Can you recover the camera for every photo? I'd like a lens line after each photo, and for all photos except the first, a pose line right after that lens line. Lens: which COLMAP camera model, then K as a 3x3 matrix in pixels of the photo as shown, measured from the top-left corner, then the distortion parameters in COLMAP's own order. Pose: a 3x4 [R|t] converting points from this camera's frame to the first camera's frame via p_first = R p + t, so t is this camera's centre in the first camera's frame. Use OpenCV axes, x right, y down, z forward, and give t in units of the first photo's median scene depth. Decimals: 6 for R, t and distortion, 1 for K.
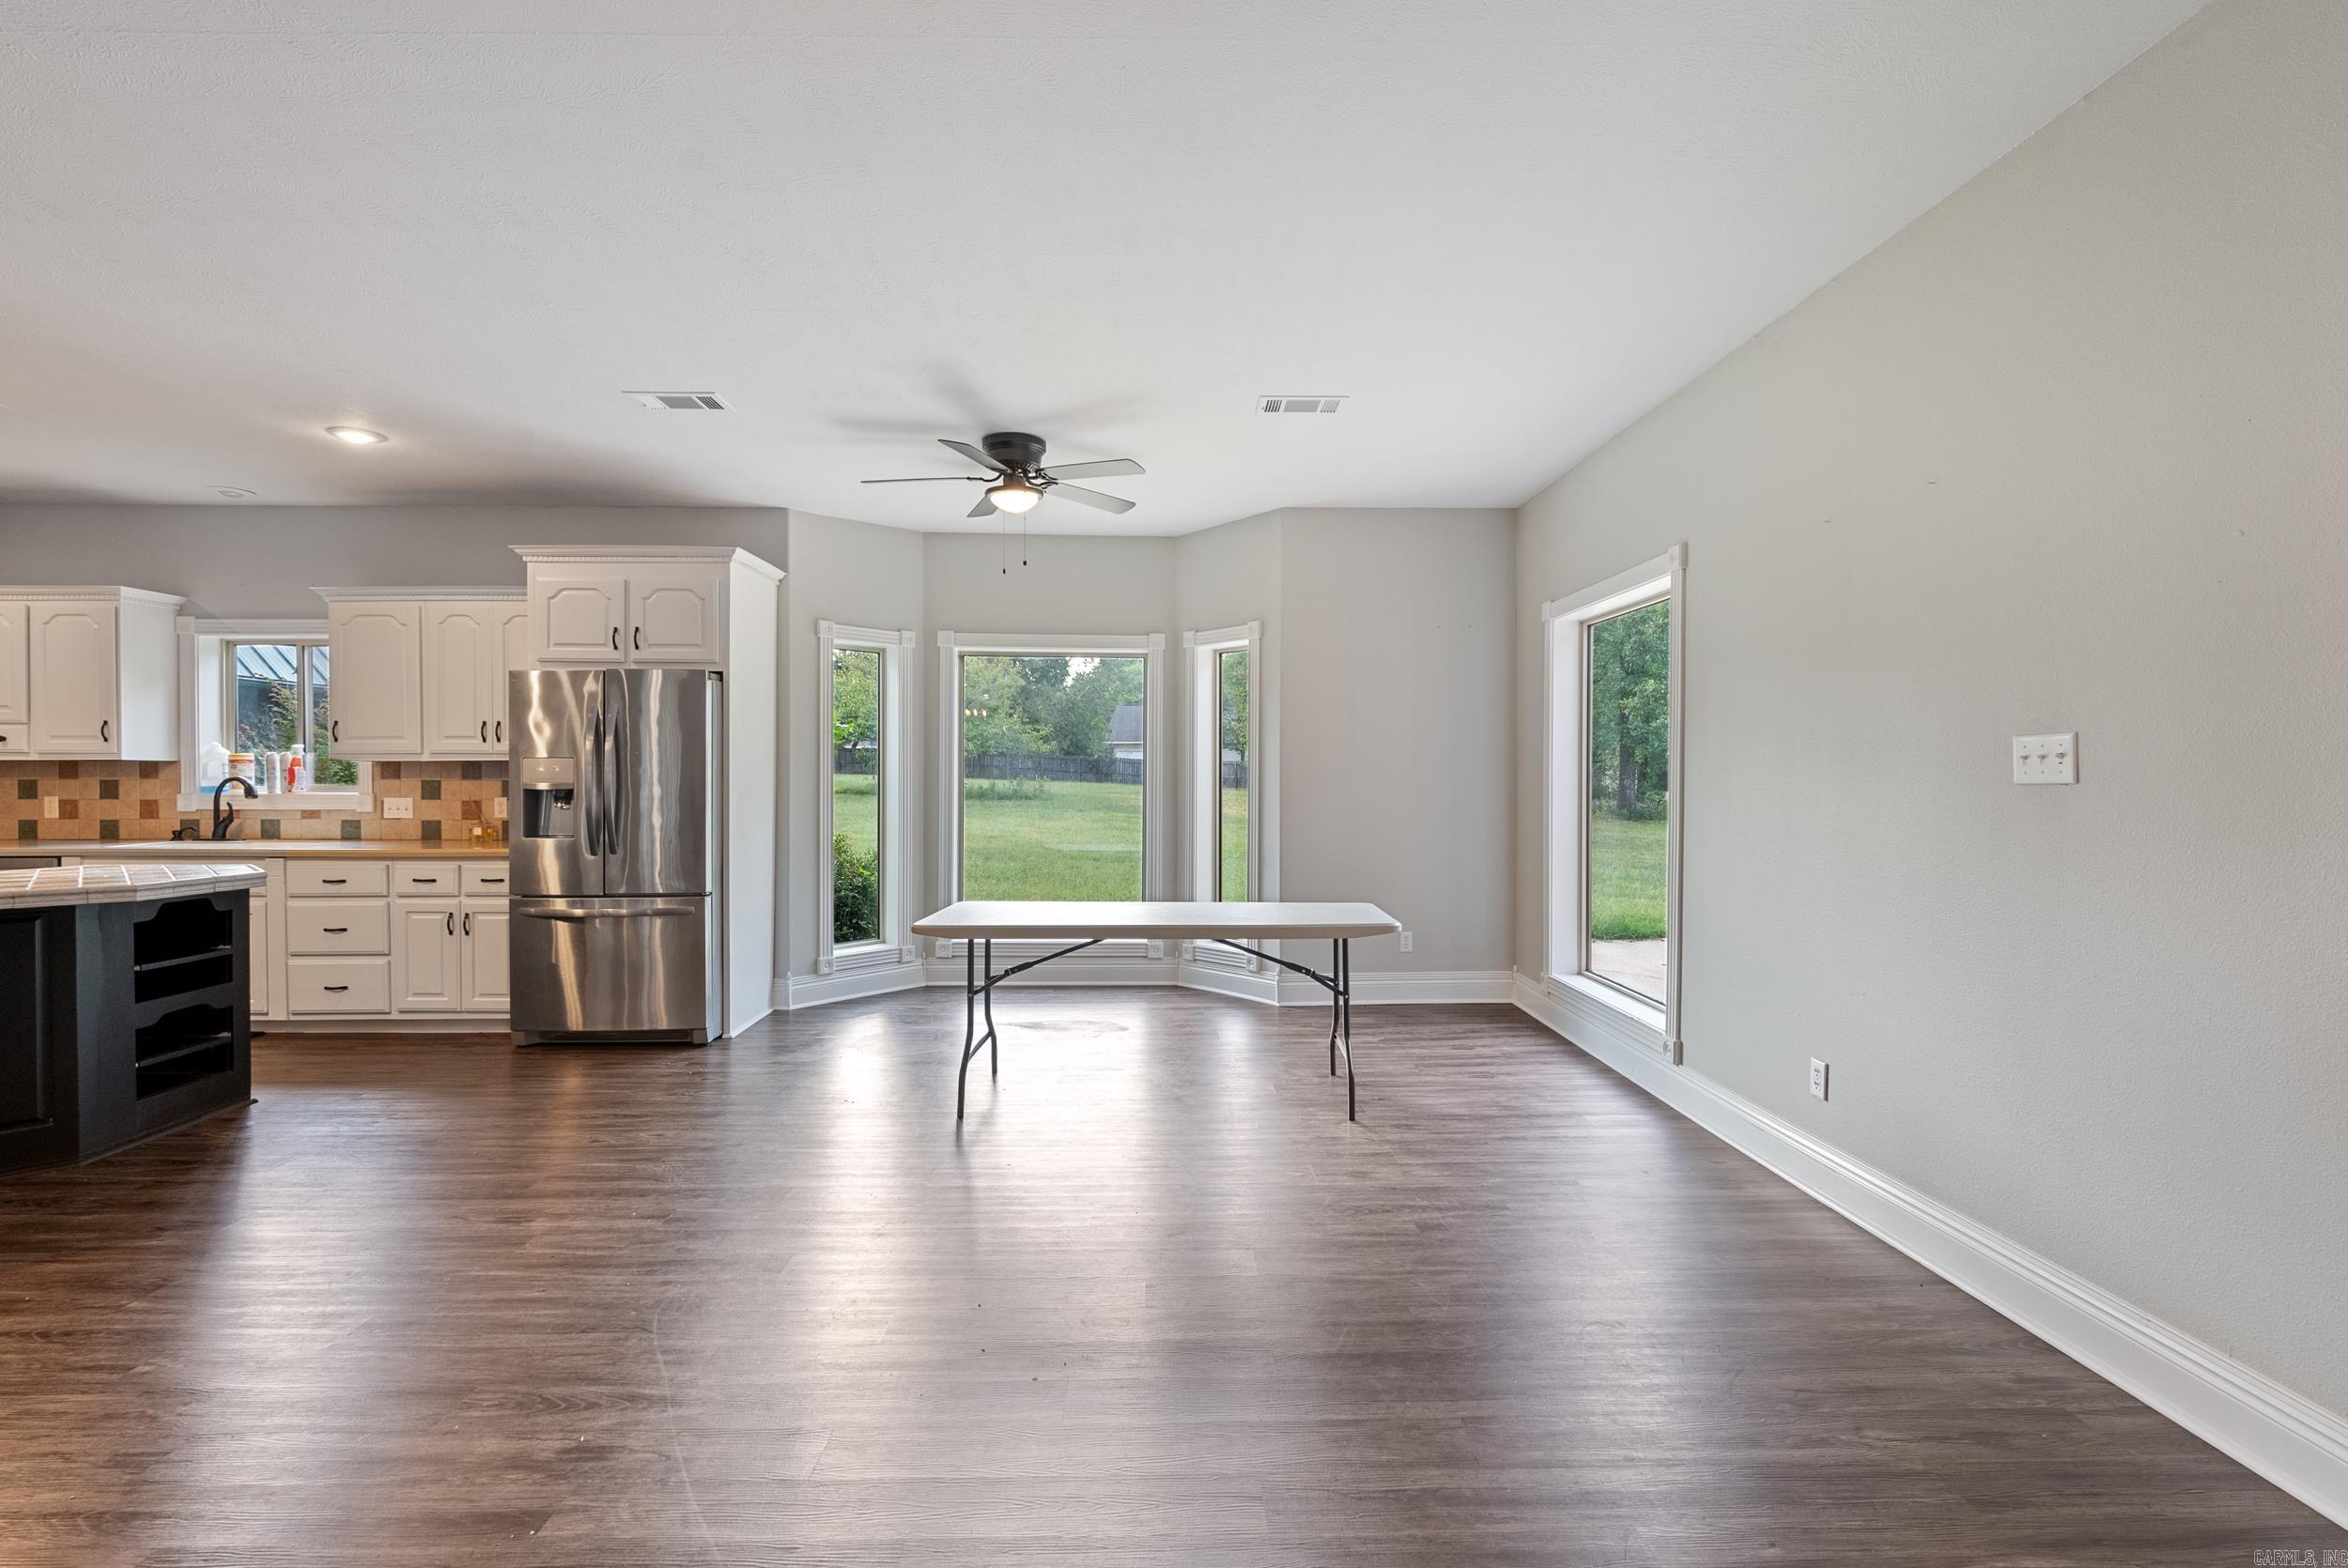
lens RADIAL K [[1036.4, 0, 1174.0], [0, 1036.4, 784.0], [0, 0, 1]] dist [0.000004, -0.000210]
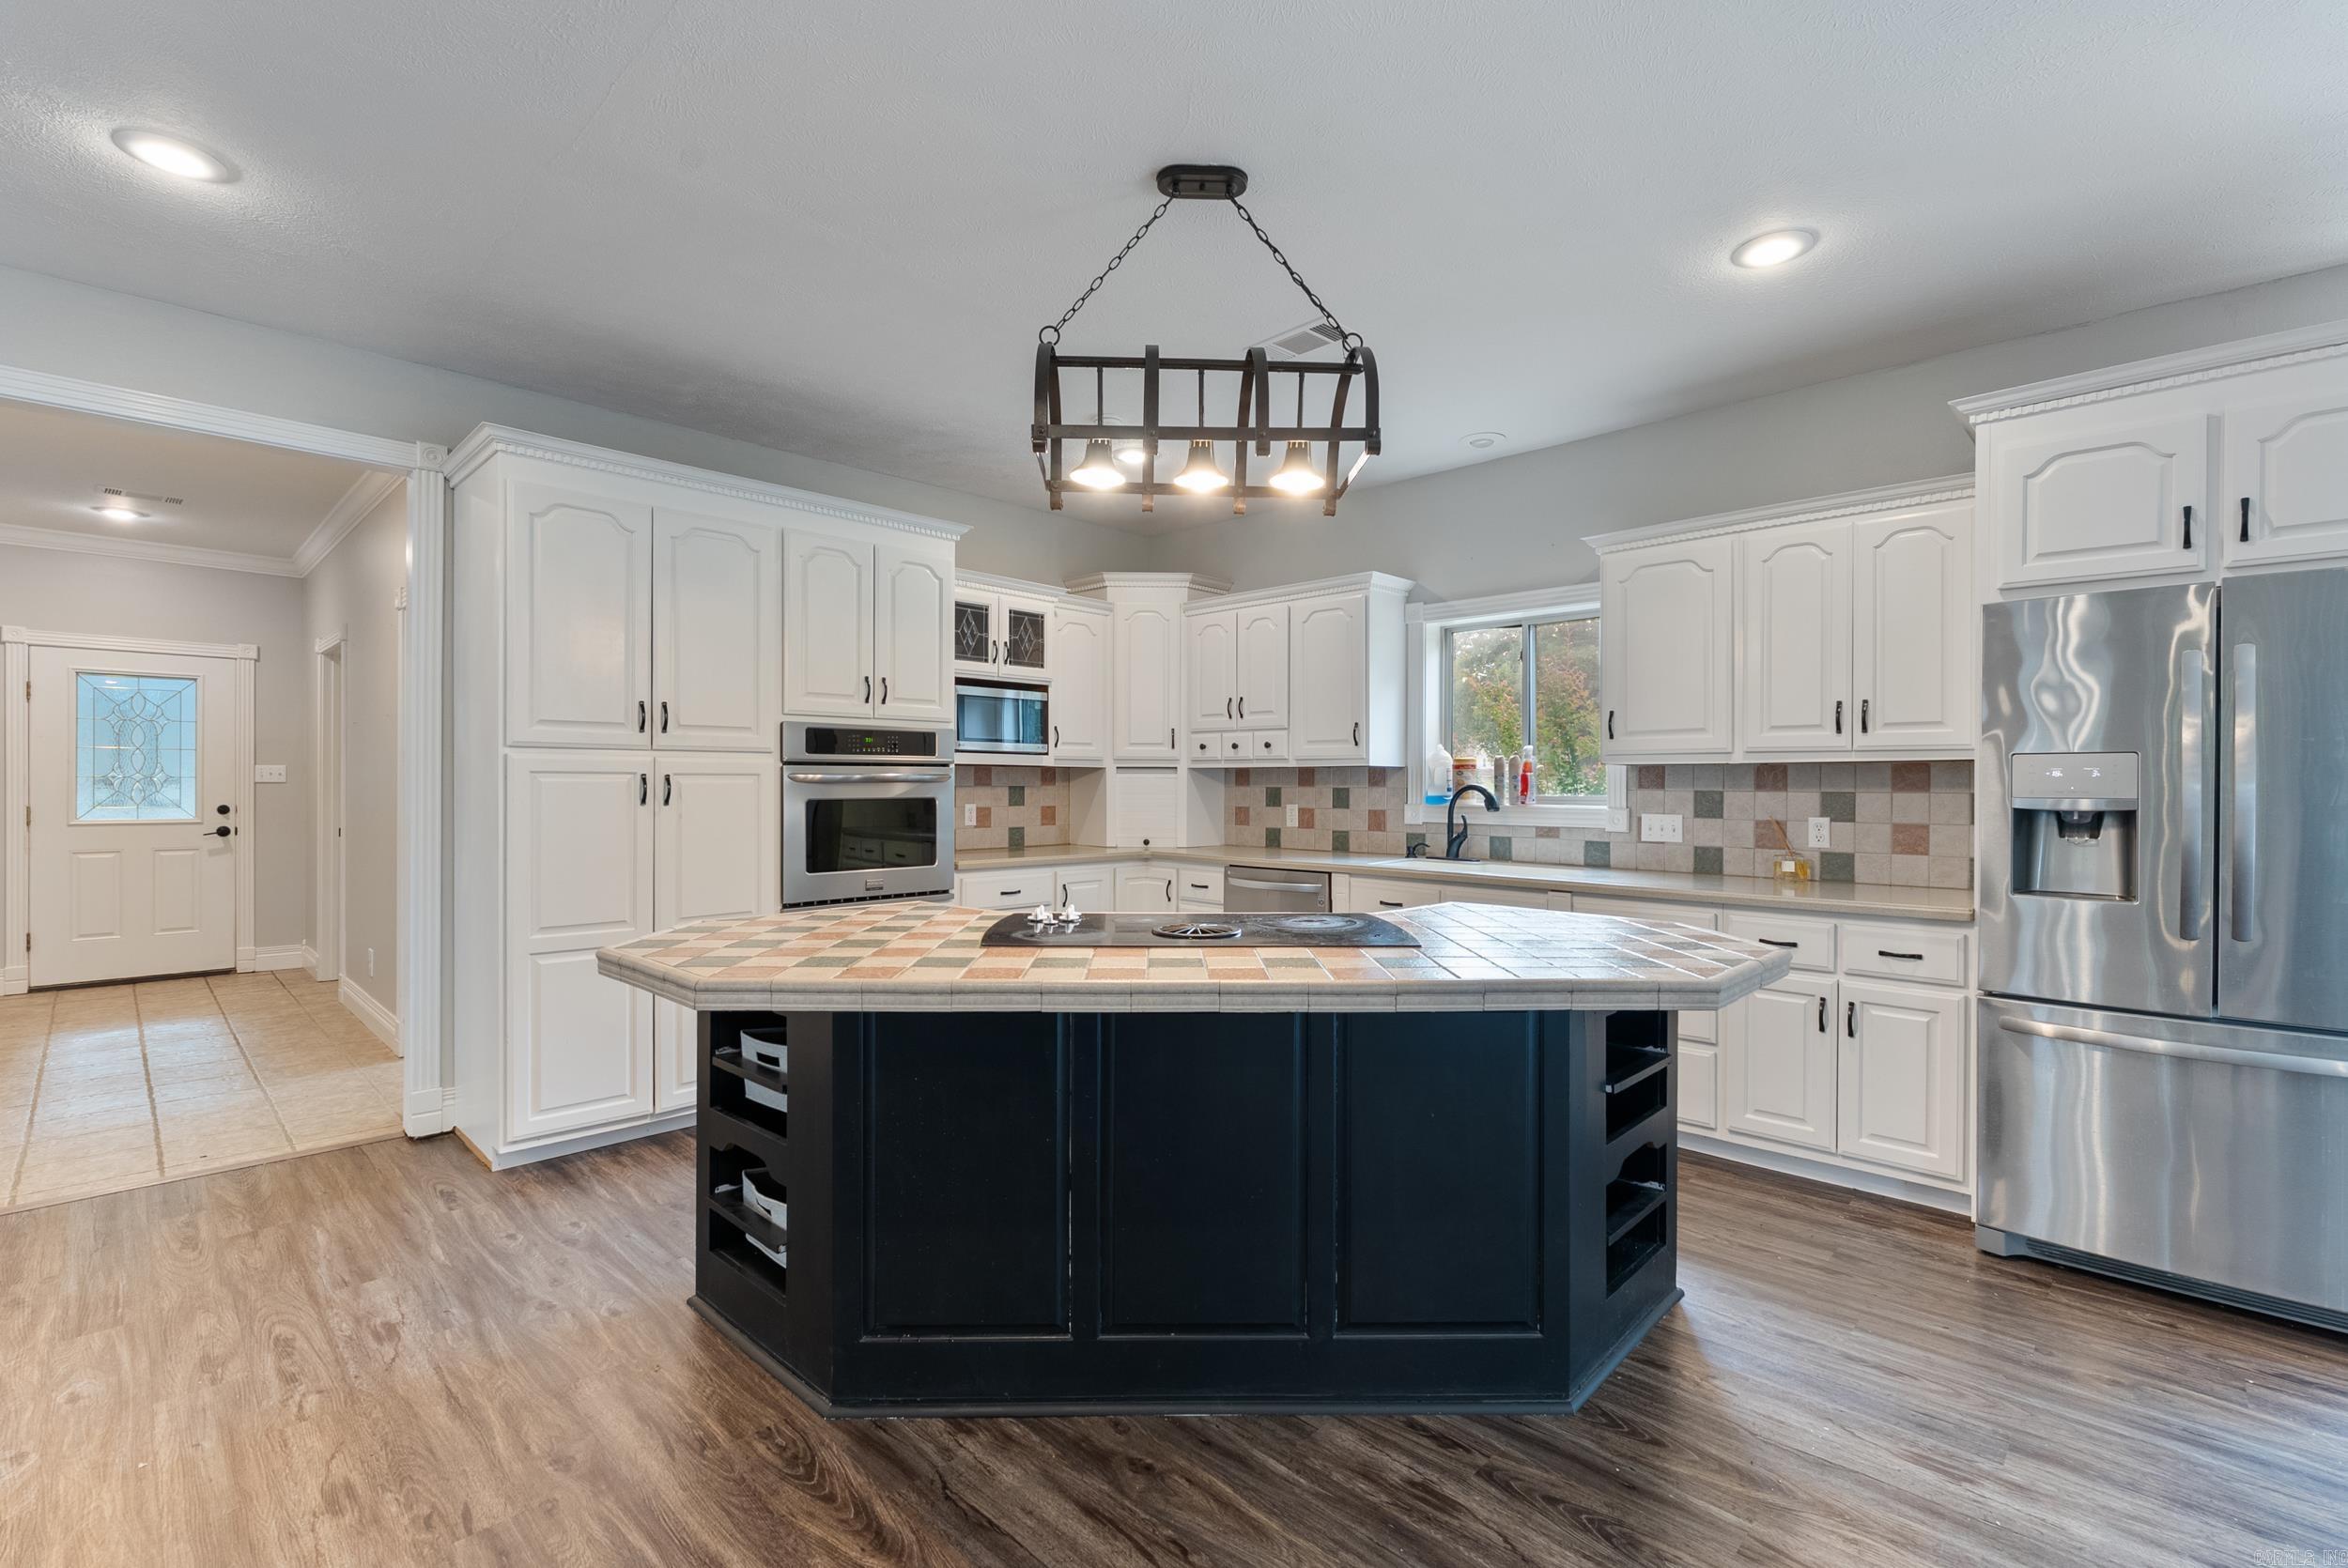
lens RADIAL K [[1036.4, 0, 1174.0], [0, 1036.4, 784.0], [0, 0, 1]] dist [0.000004, -0.000210]
pose [[0.710085, 0.003062, -0.704109, -0.478987], [-0.009714, 0.999938, -0.005448, -0.000785], [0.704049, 0.010708, 0.710071, 0.232837]]
